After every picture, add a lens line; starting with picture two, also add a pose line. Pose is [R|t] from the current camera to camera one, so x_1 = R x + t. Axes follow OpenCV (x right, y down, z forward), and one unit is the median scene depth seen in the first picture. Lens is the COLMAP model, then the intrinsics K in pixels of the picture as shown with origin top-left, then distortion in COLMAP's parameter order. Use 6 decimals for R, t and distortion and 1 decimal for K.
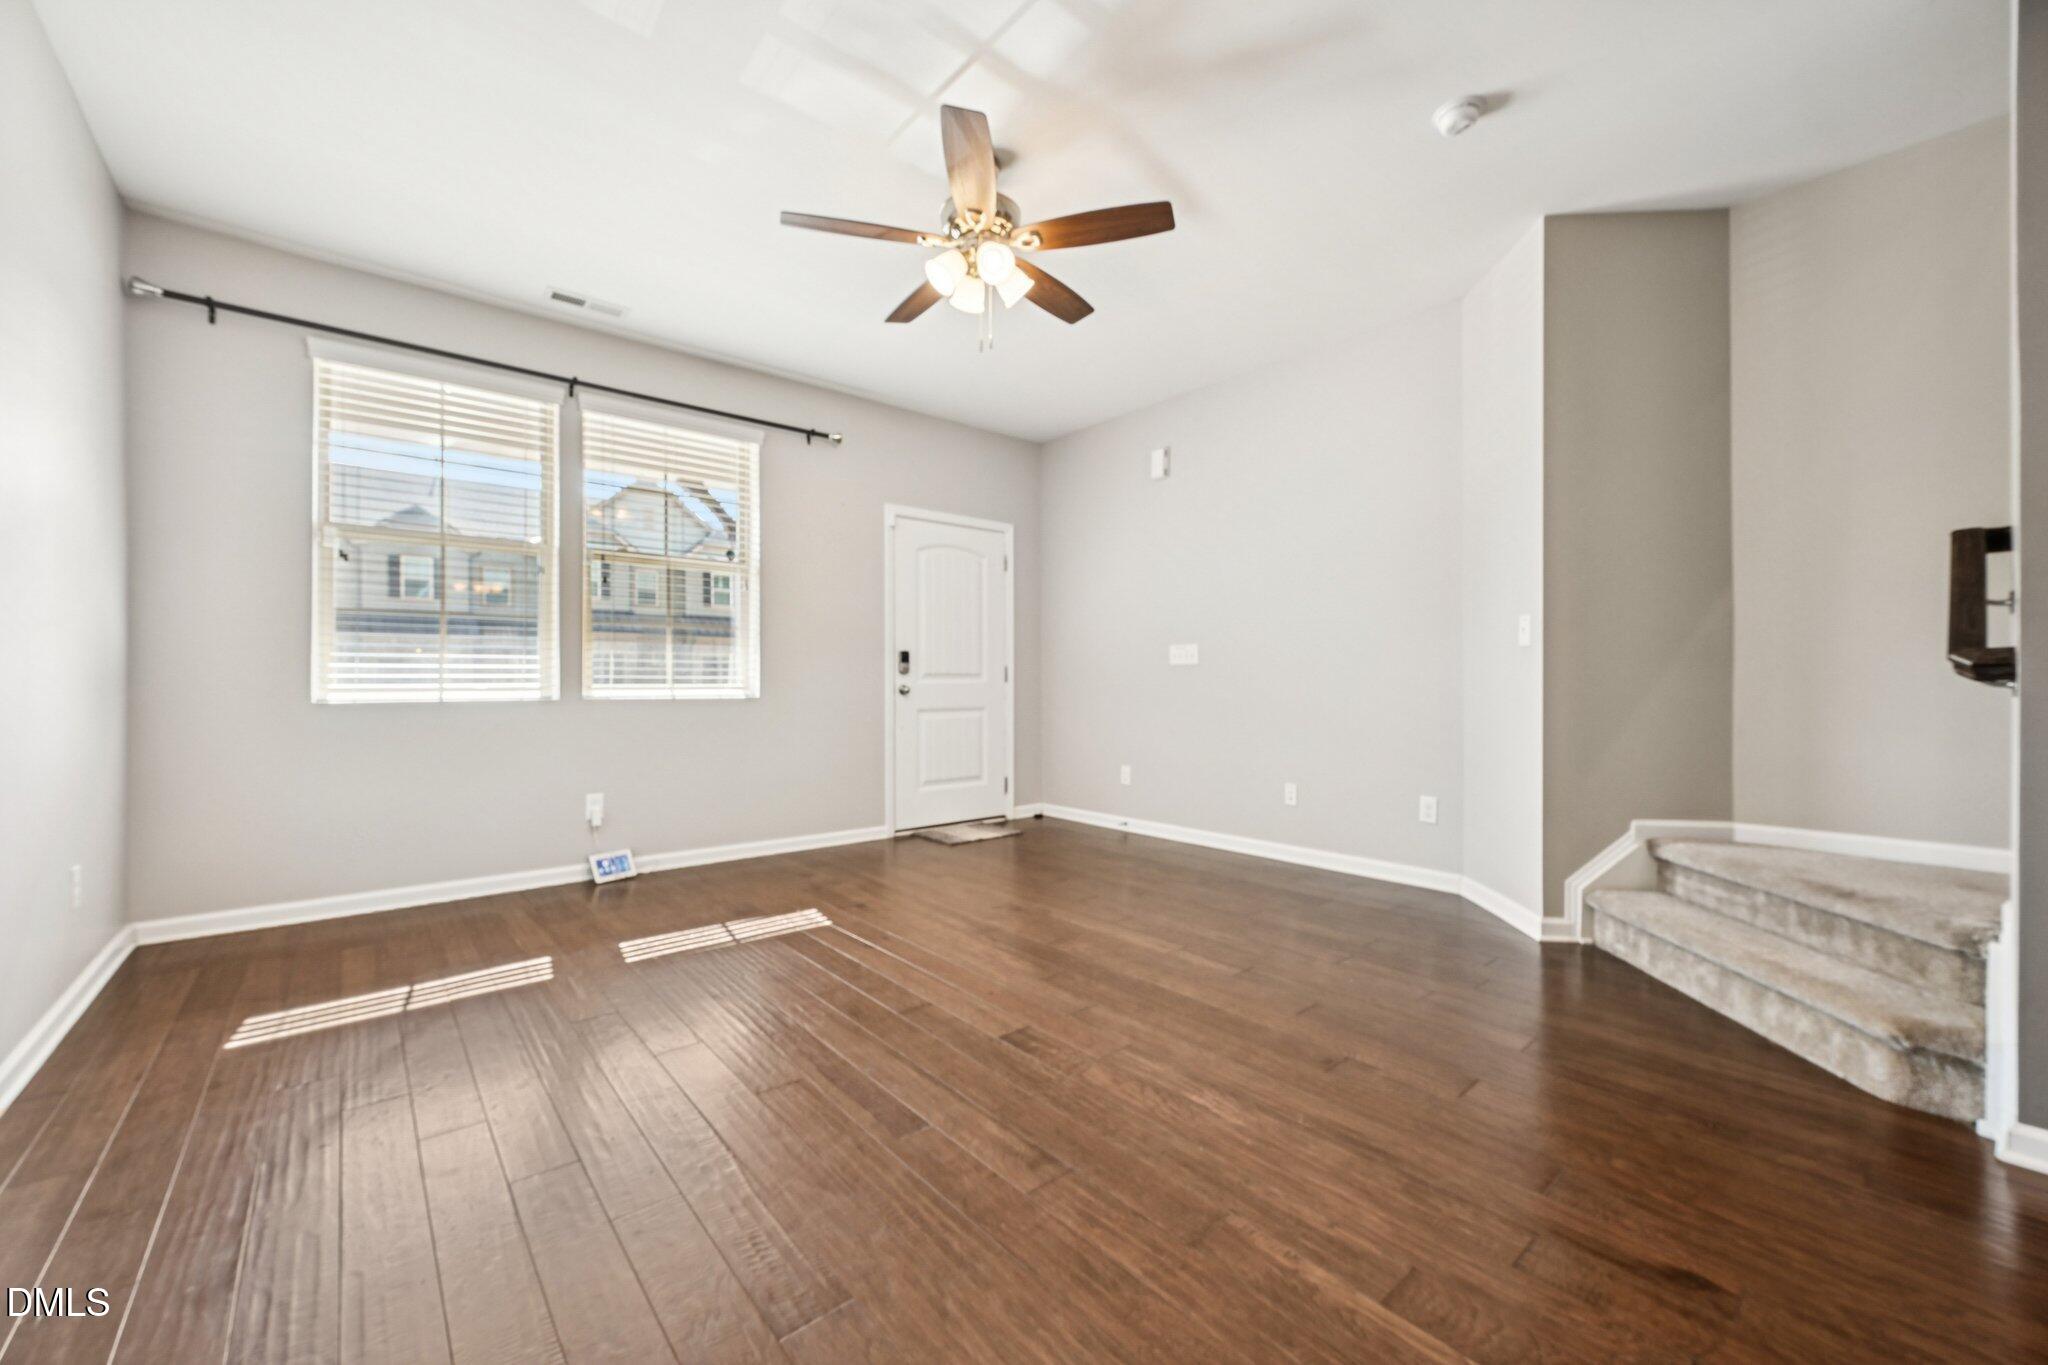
lens RADIAL K [[798.6, 0, 1023.7], [0, 798.6, 686.1], [0, 0, 1]] dist [-0.000521, -0.000144]
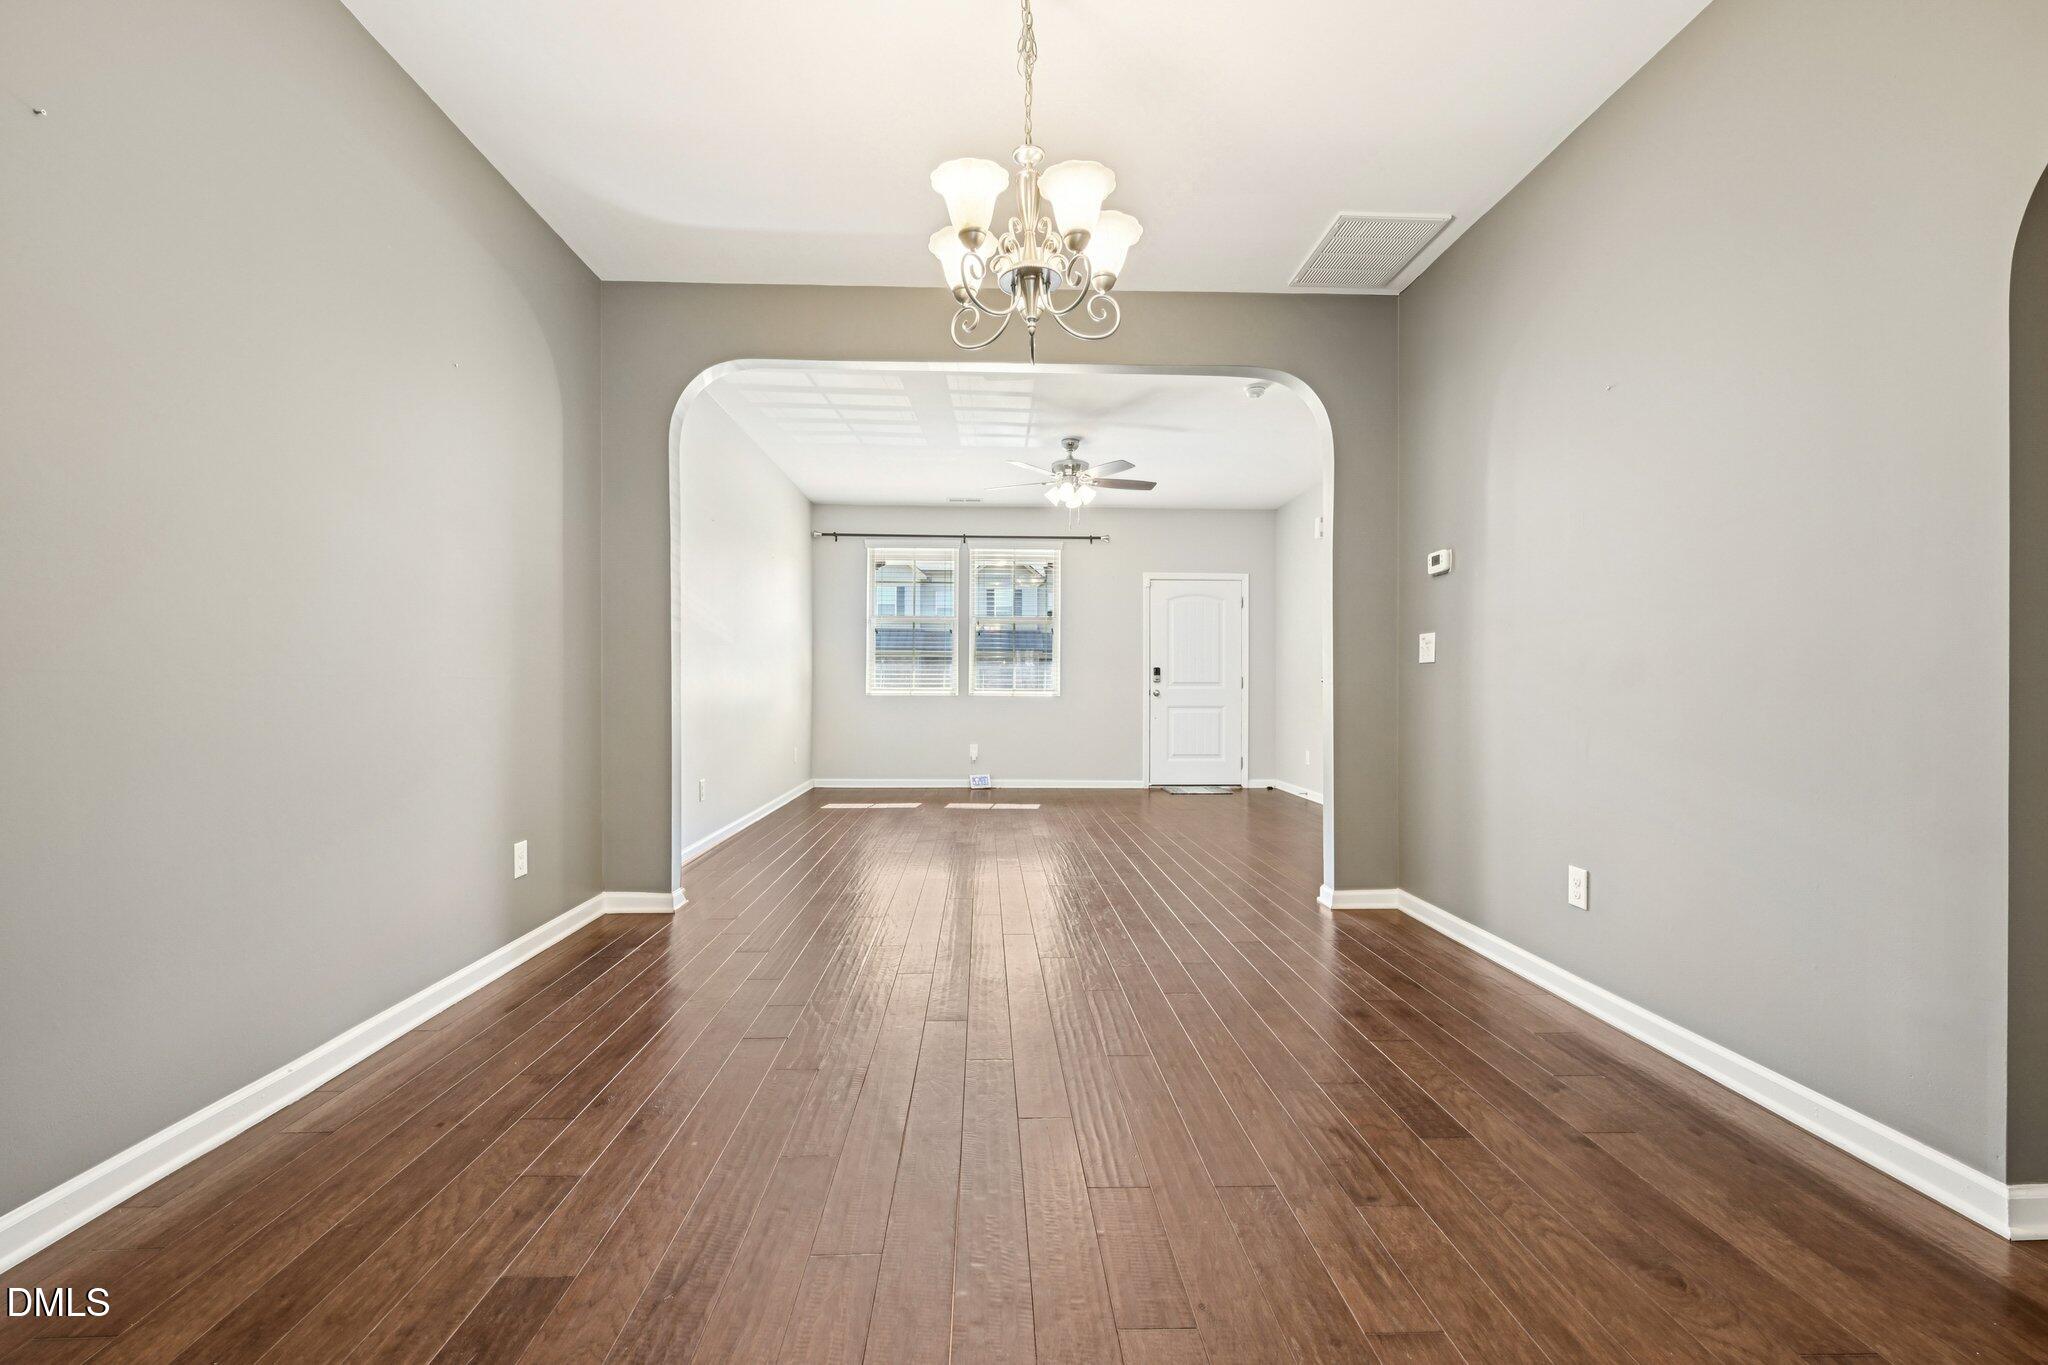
lens RADIAL K [[871.9, 0, 1024.0], [0, 871.9, 682.5], [0, 0, 1]] dist [0.000013, 0.000063]
pose [[0.791916, 0.002261, -0.610626, 0.857596], [-0.009347, 0.999921, -0.008419, 0.001502], [0.610559, 0.012374, 0.791874, -0.610069]]
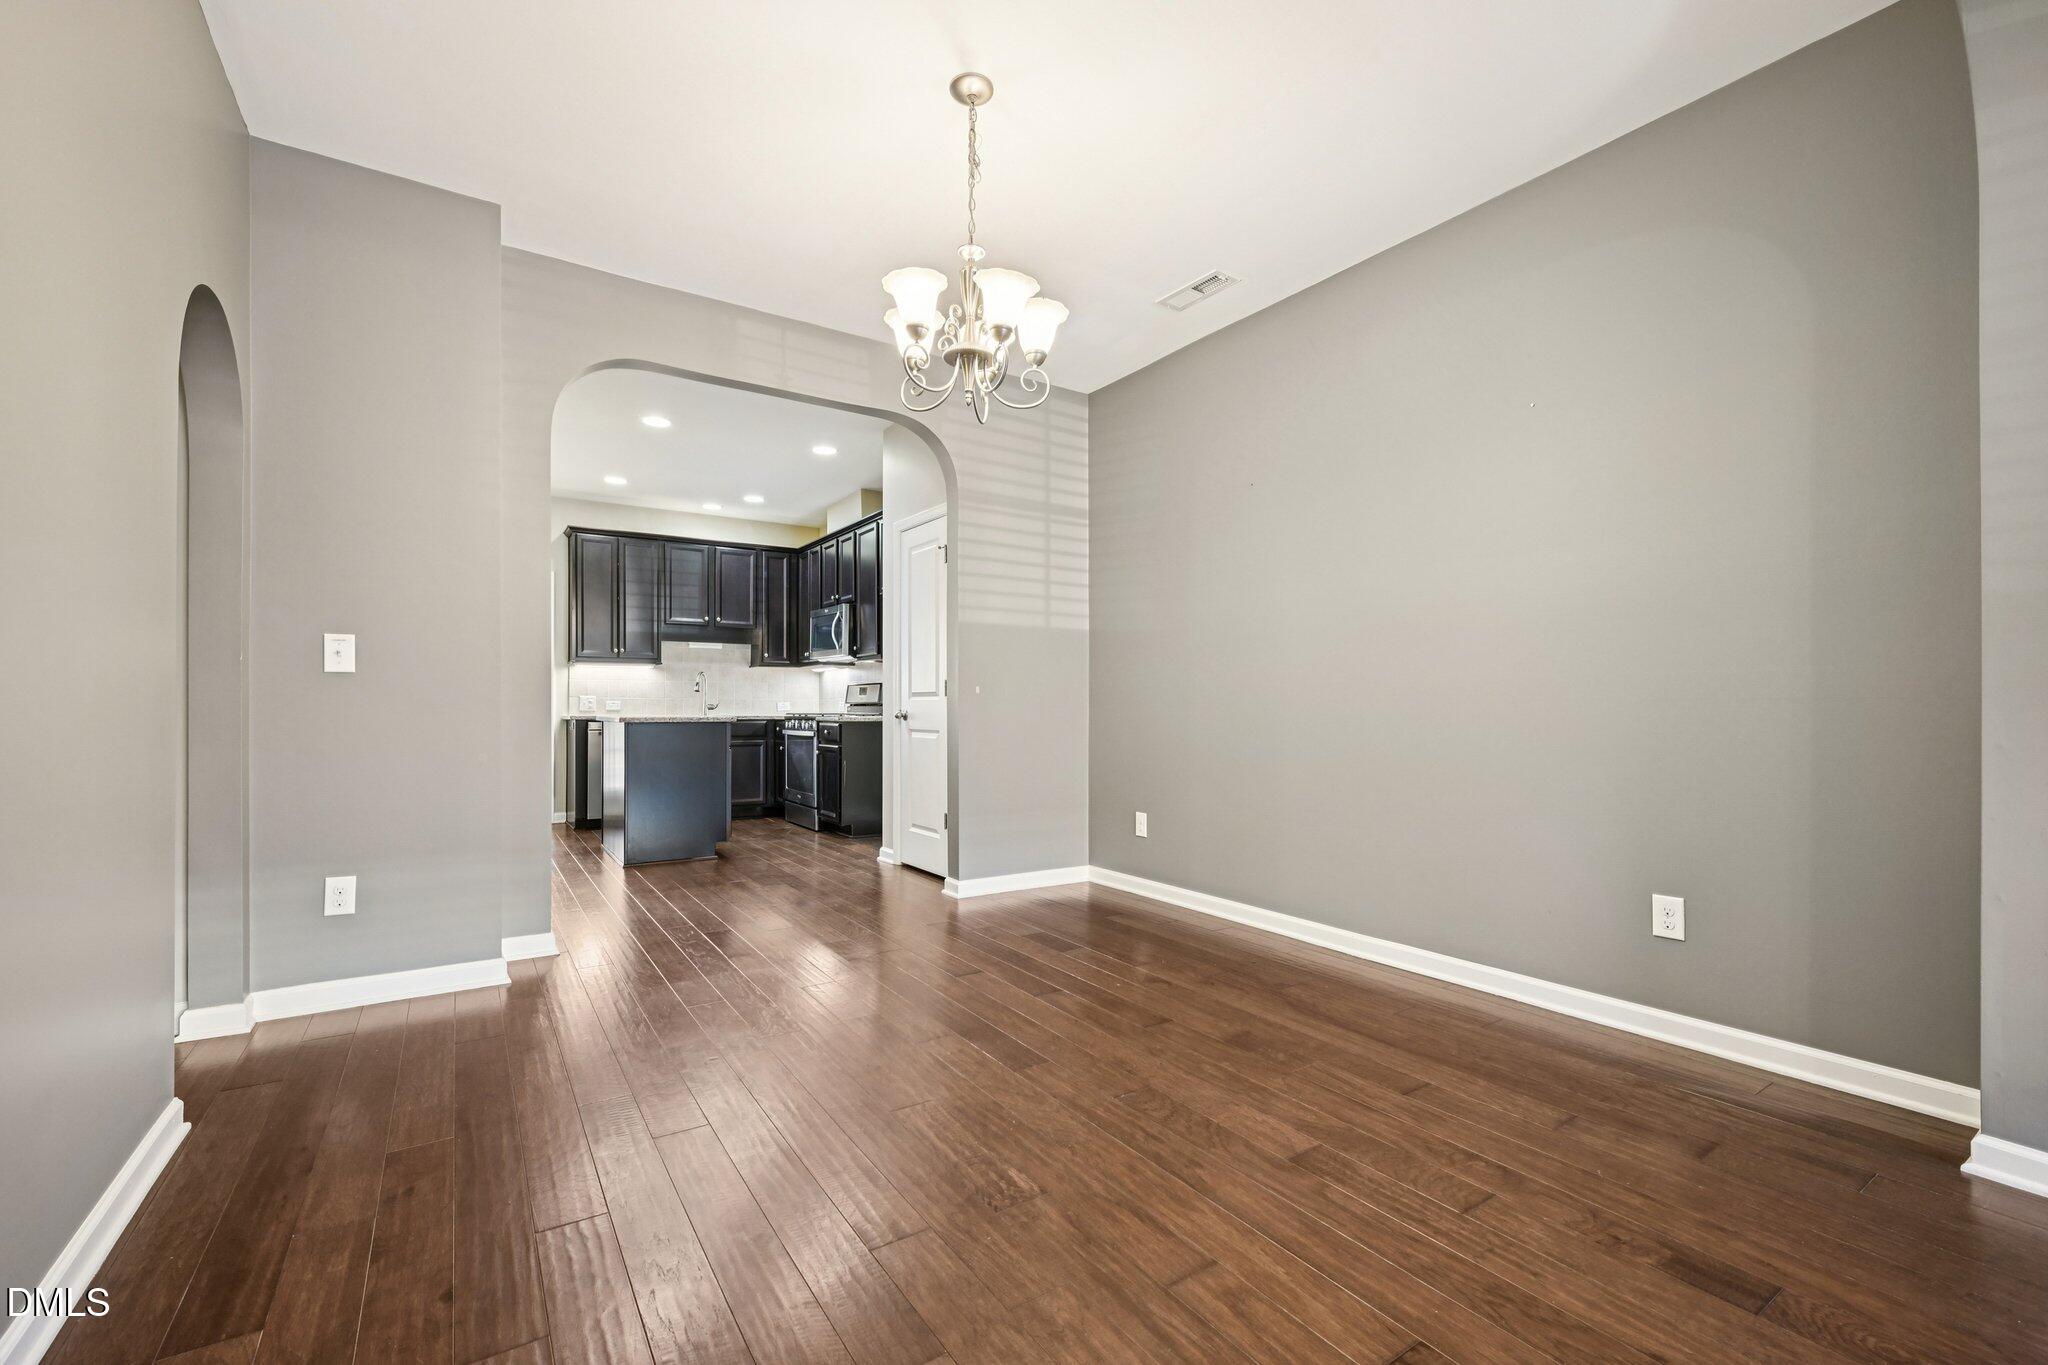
lens RADIAL K [[858.7, 0, 1018.5], [0, 858.7, 705.3], [0, 0, 1]] dist [0.000602, -0.000144]
pose [[-0.992216, 0.000658, 0.124527, 0.422172], [0.001121, 0.999993, 0.003649, -0.002419], [-0.124524, 0.003760, -0.992209, 0.424135]]
